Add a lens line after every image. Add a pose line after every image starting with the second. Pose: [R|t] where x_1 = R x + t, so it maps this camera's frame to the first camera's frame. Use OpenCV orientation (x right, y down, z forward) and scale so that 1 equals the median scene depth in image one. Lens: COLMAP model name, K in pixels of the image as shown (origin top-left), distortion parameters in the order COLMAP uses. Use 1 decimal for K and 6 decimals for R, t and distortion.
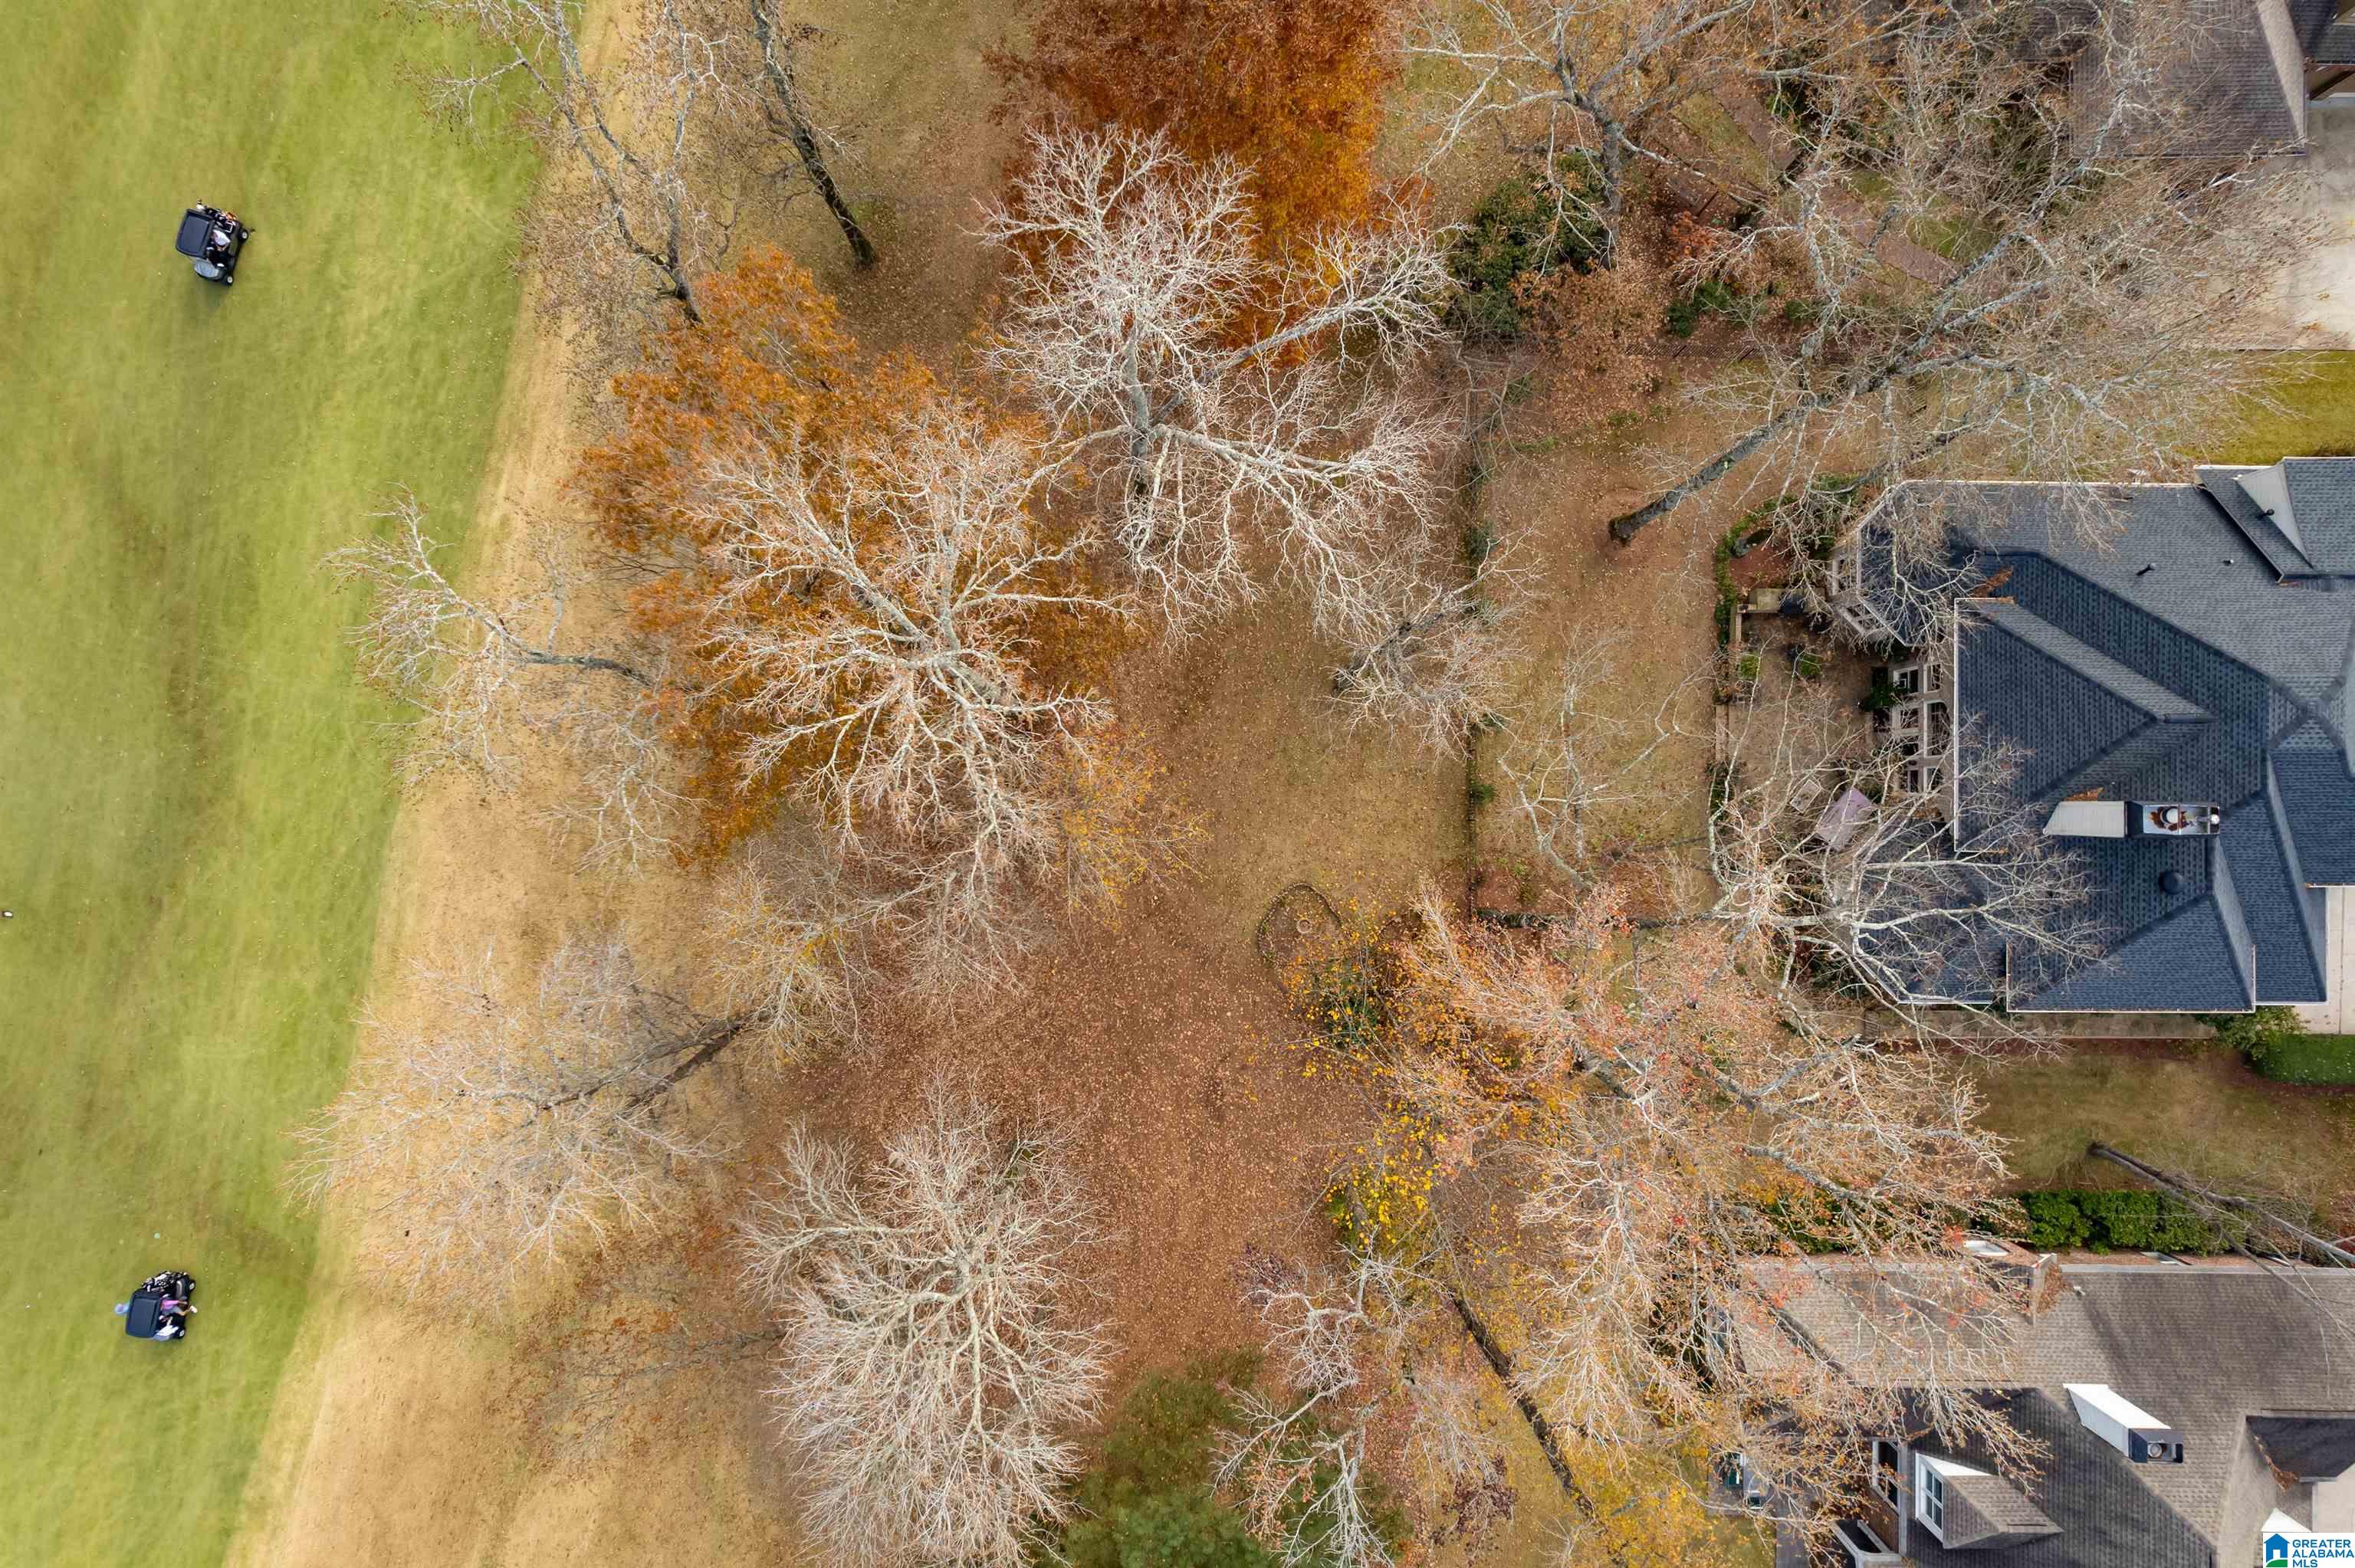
lens RADIAL K [[1599.5, 0, 1177.5], [0, 1599.5, 784.0], [0, 0, 1]] dist [-0.055462, 0.051533]
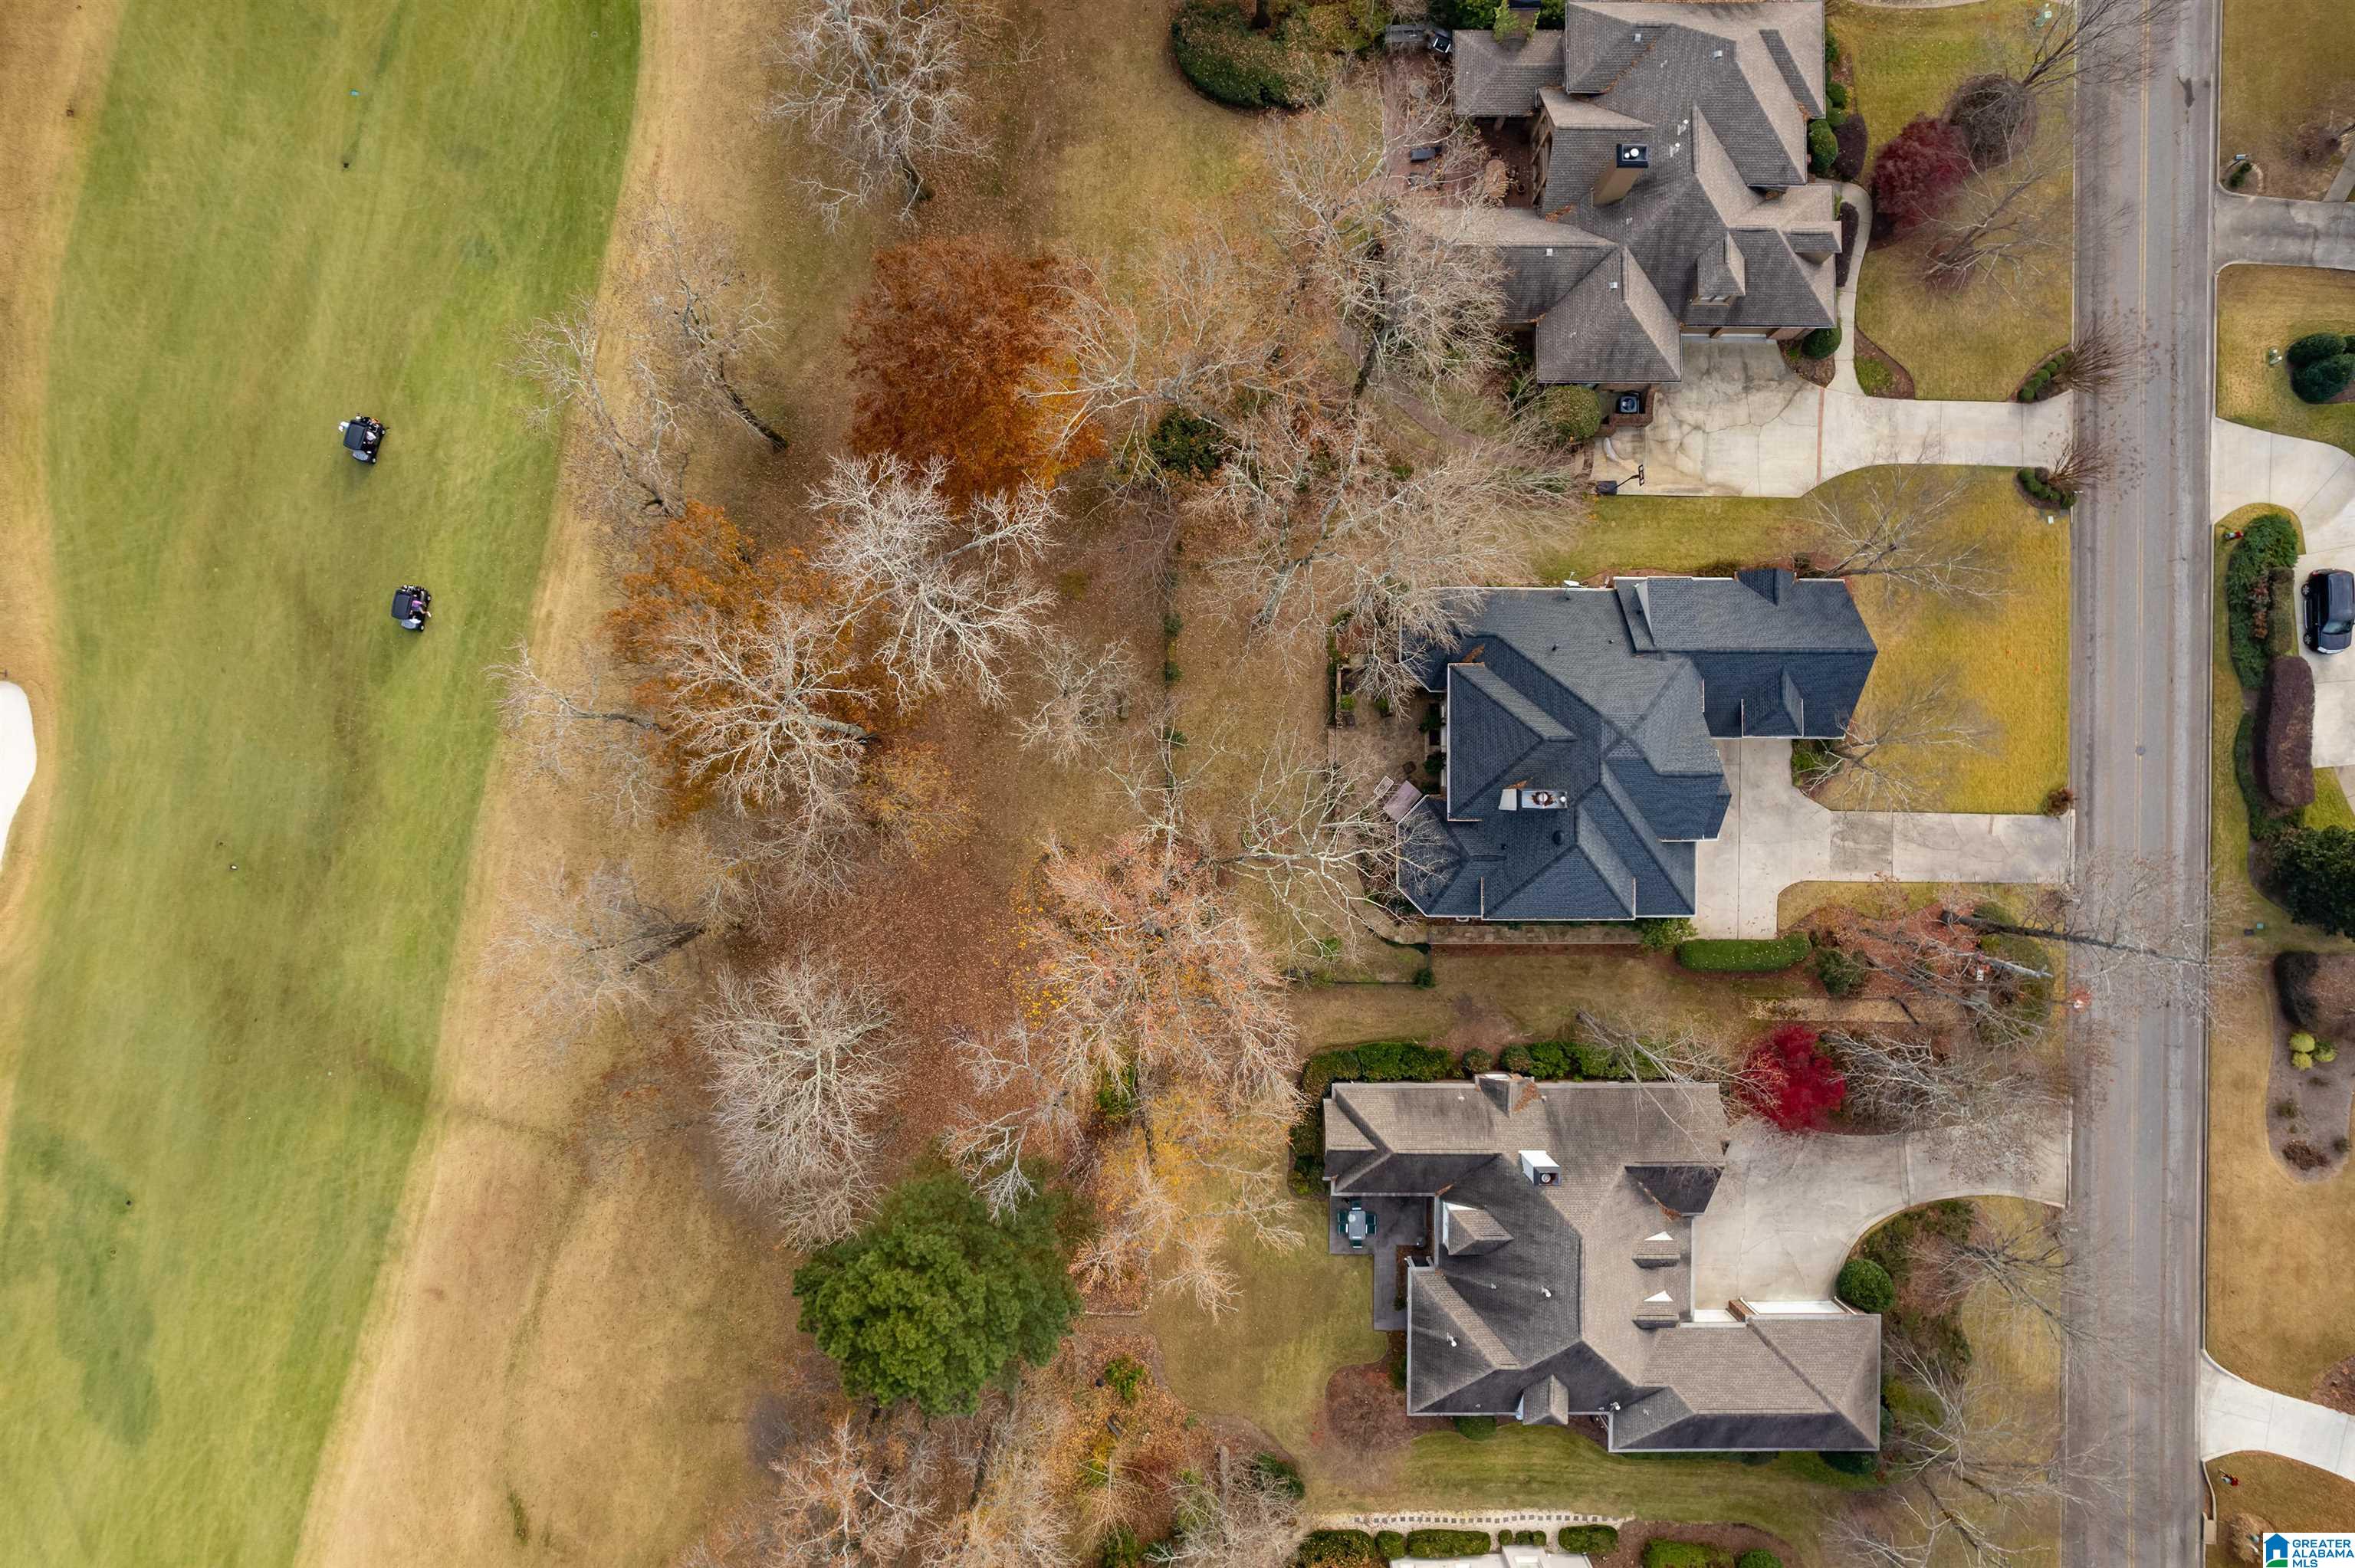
lens RADIAL K [[1614.5, 0, 1177.5], [0, 1614.5, 784.0], [0, 0, 1]] dist [-0.047718, 0.000072]
pose [[0.999990, -0.004042, 0.001990, 0.190111], [0.004037, 0.999988, 0.002590, -0.000147], [-0.002000, -0.002582, 0.999995, -0.578920]]
